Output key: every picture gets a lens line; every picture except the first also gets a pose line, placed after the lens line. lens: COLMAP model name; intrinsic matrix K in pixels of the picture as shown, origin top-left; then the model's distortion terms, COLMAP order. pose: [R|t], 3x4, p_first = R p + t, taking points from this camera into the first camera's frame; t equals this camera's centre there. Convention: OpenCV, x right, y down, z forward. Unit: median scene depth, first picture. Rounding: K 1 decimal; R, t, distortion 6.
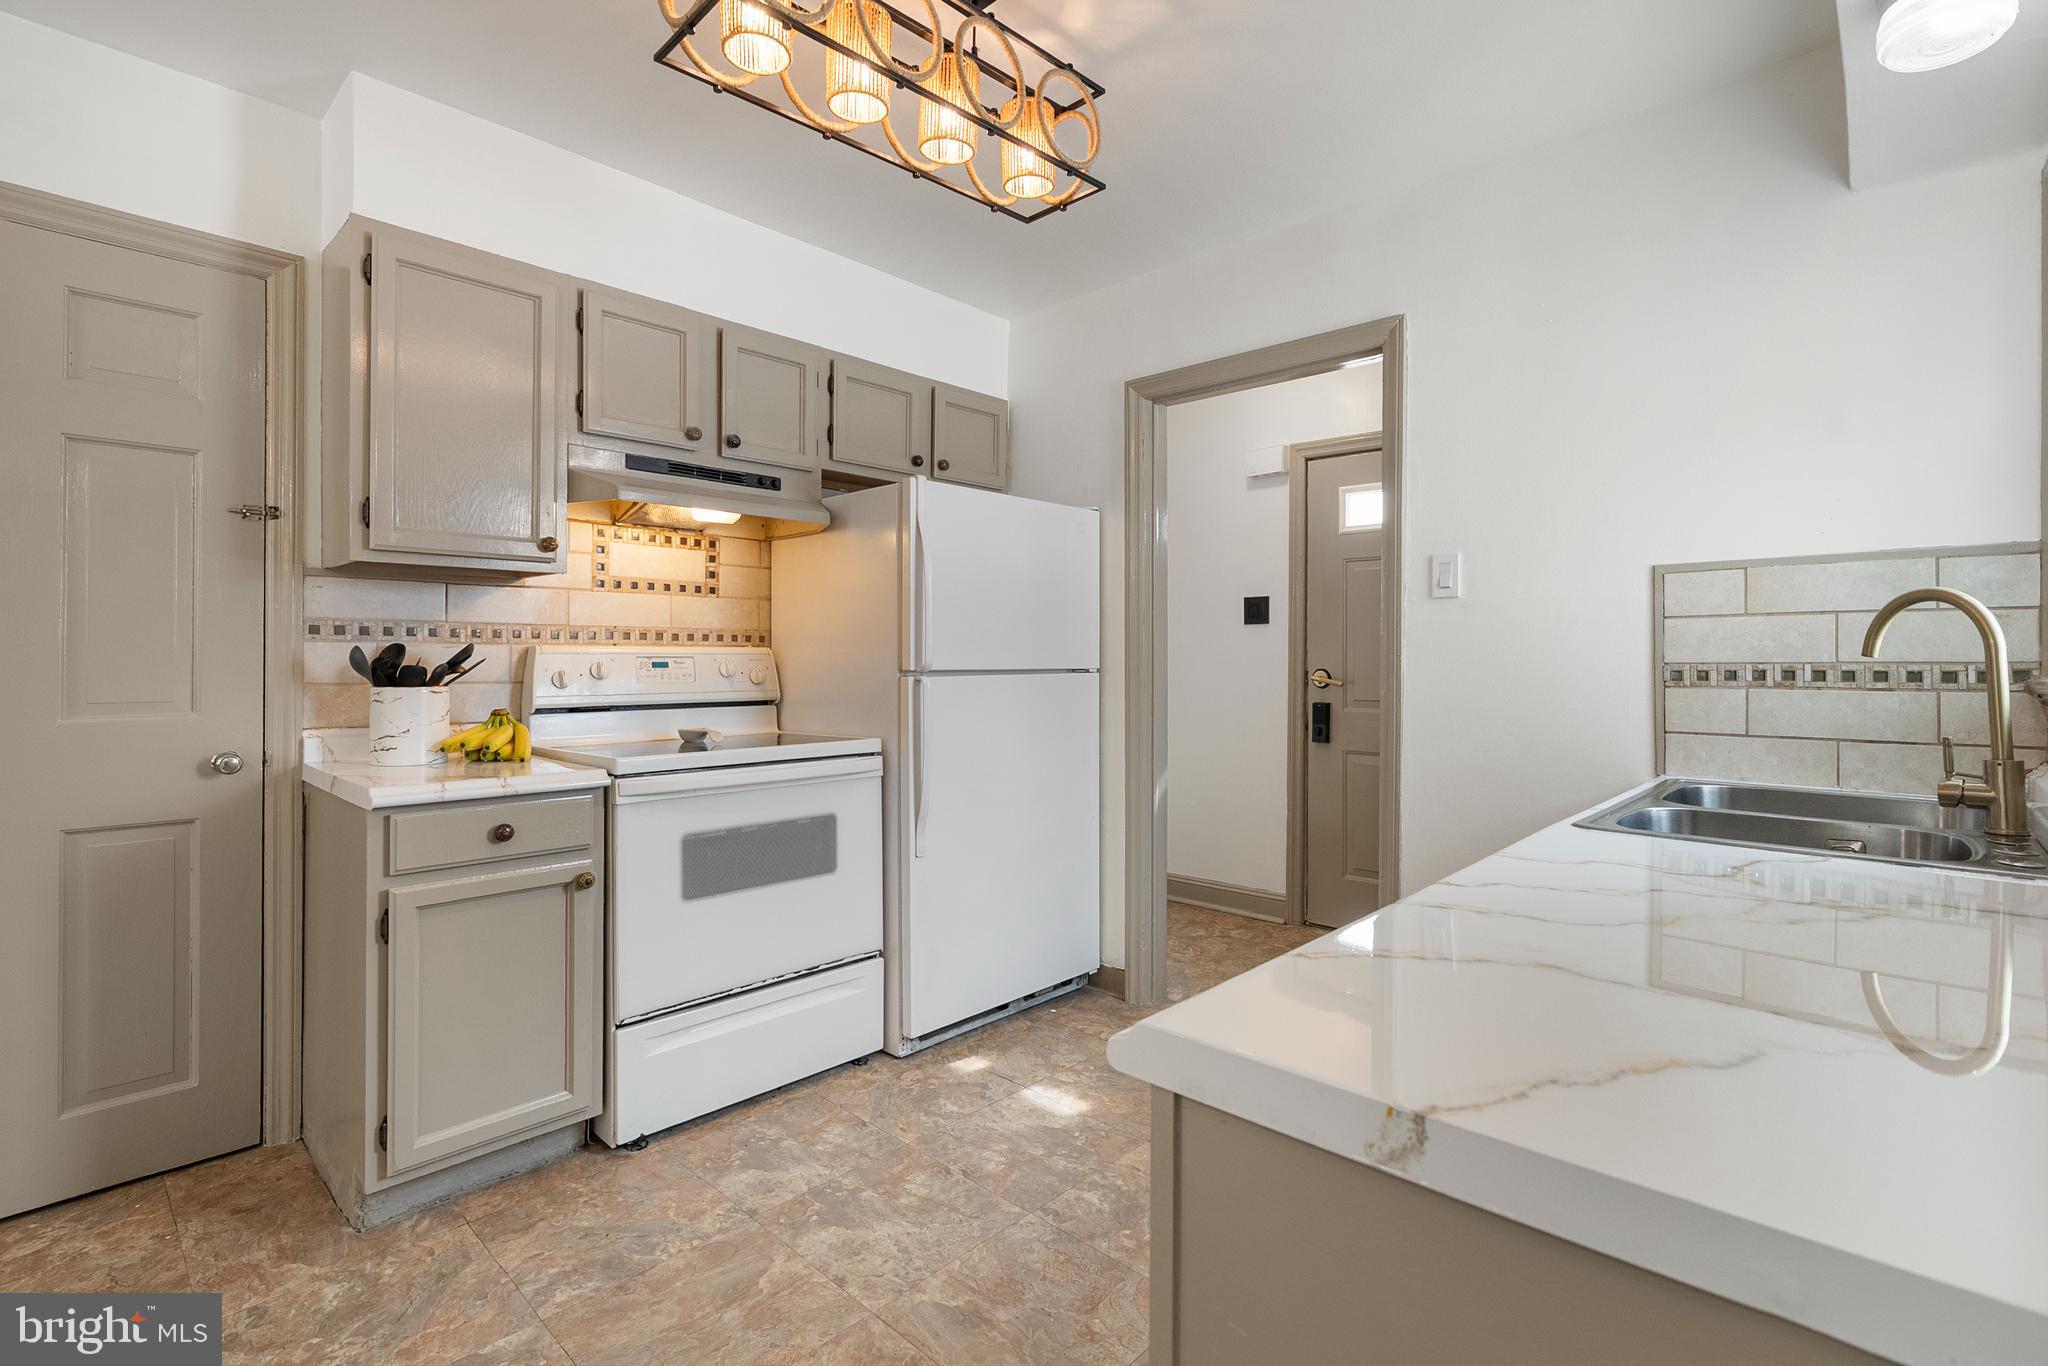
lens RADIAL K [[939.9, 0, 1043.6], [0, 939.9, 666.6], [0, 0, 1]] dist [-0.013153, 0.007400]
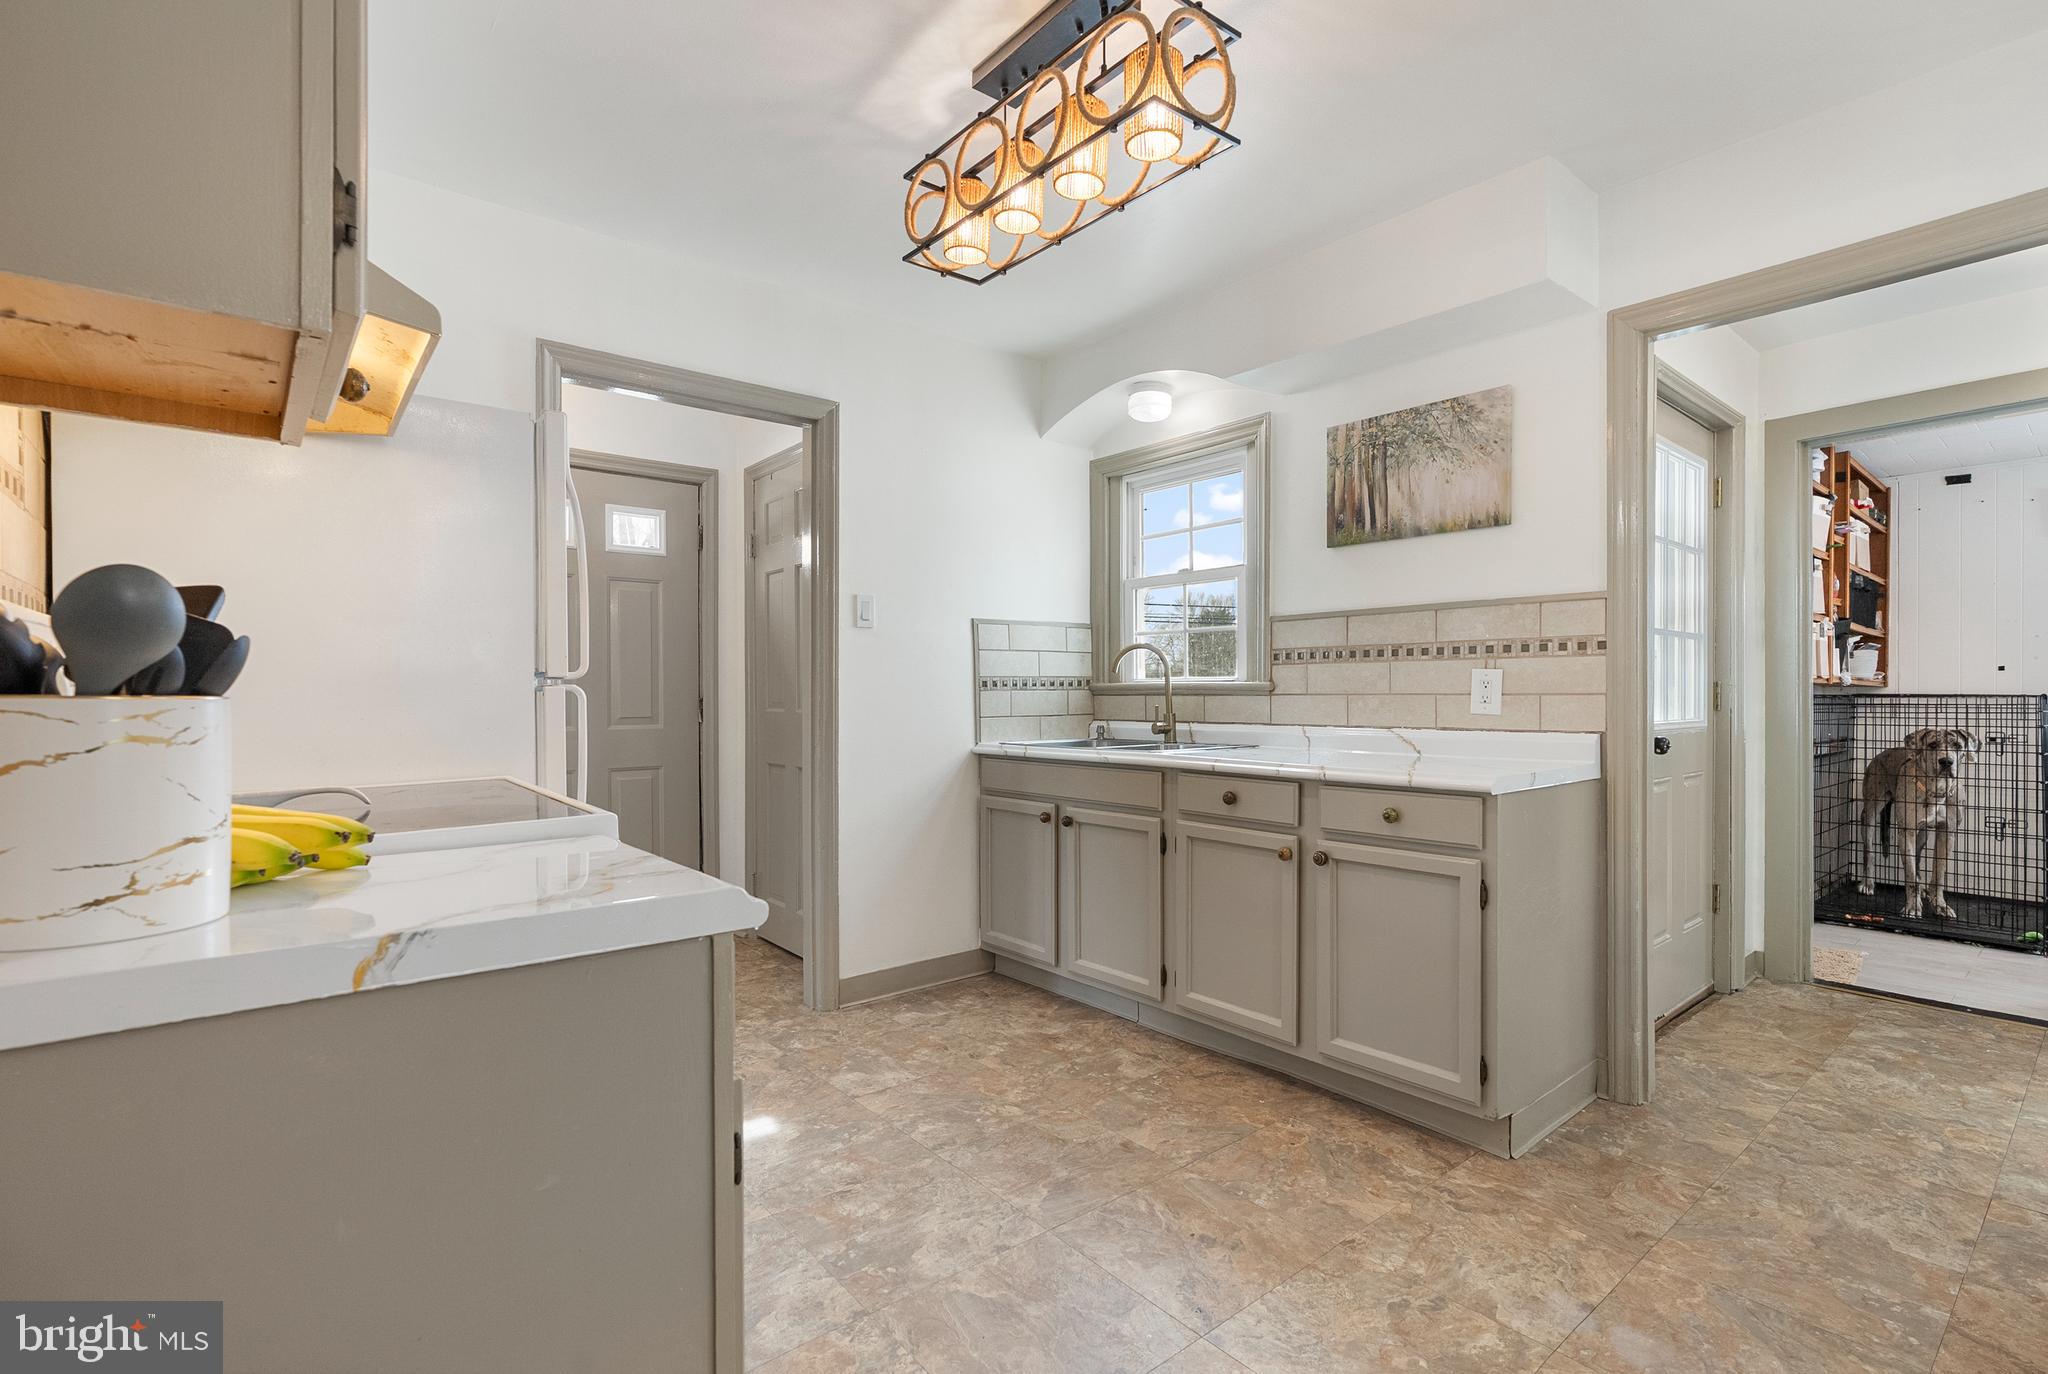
lens RADIAL K [[945.2, 0, 1043.1], [0, 945.2, 697.9], [0, 0, 1]] dist [-0.001079, 0.000269]
pose [[0.133093, -0.010626, 0.991047, -1.086075], [0.009683, 0.999909, 0.009421, 0.021483], [-0.991056, 0.008343, 0.133184, 0.692636]]
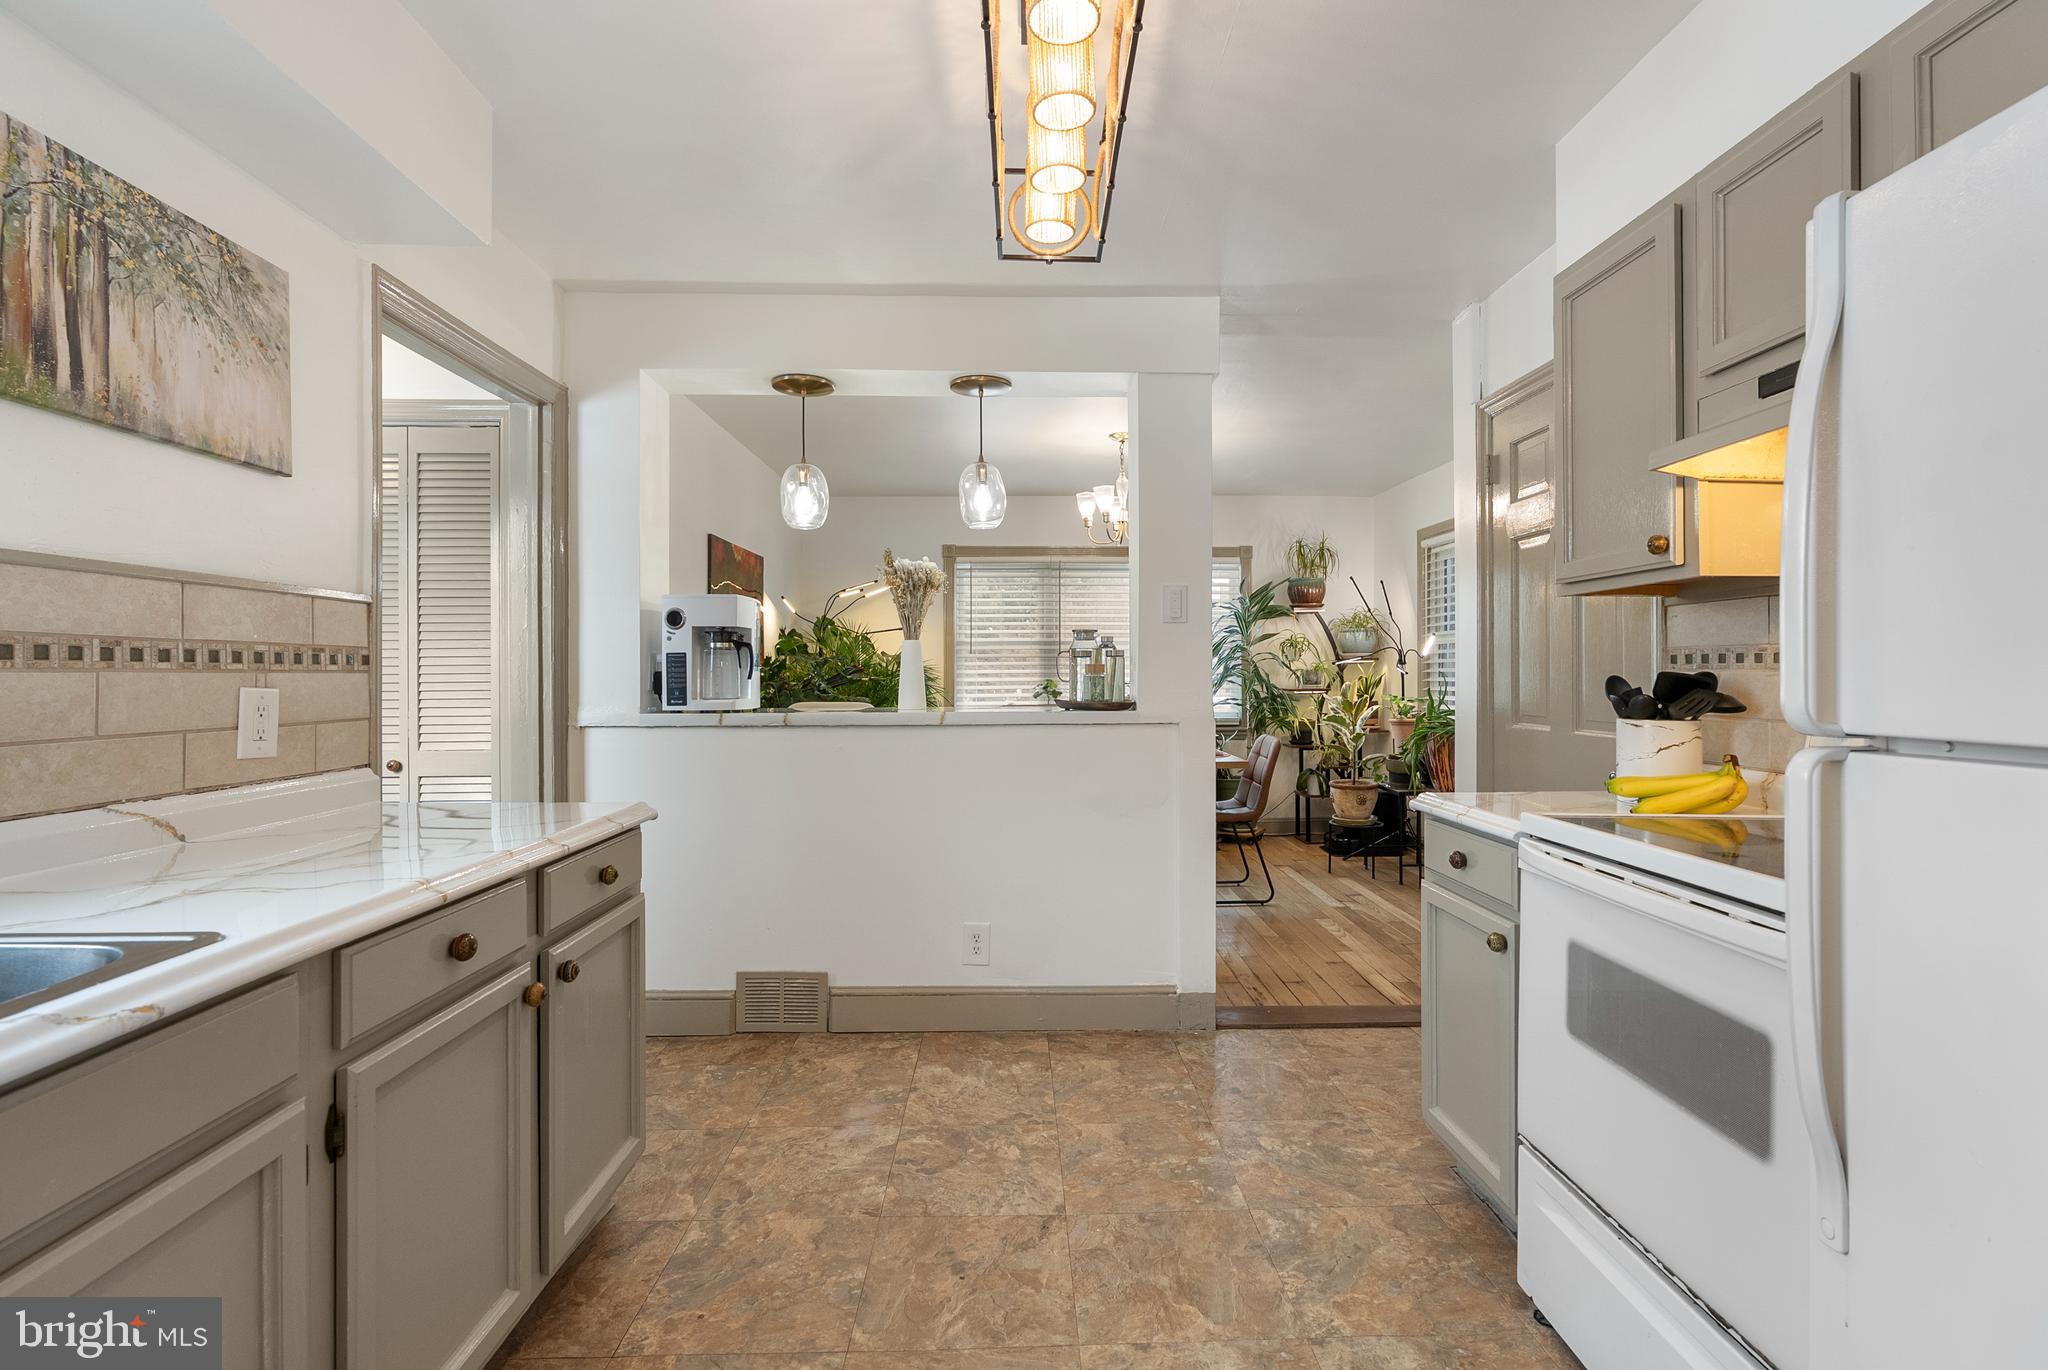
lens RADIAL K [[939.9, 0, 1043.6], [0, 939.9, 668.6], [0, 0, 1]] dist [-0.013153, 0.007400]
pose [[-0.714034, -0.009188, -0.700051, 0.450061], [-0.008168, 0.999955, -0.004792, -0.021327], [0.700064, 0.002296, -0.714077, 1.379959]]
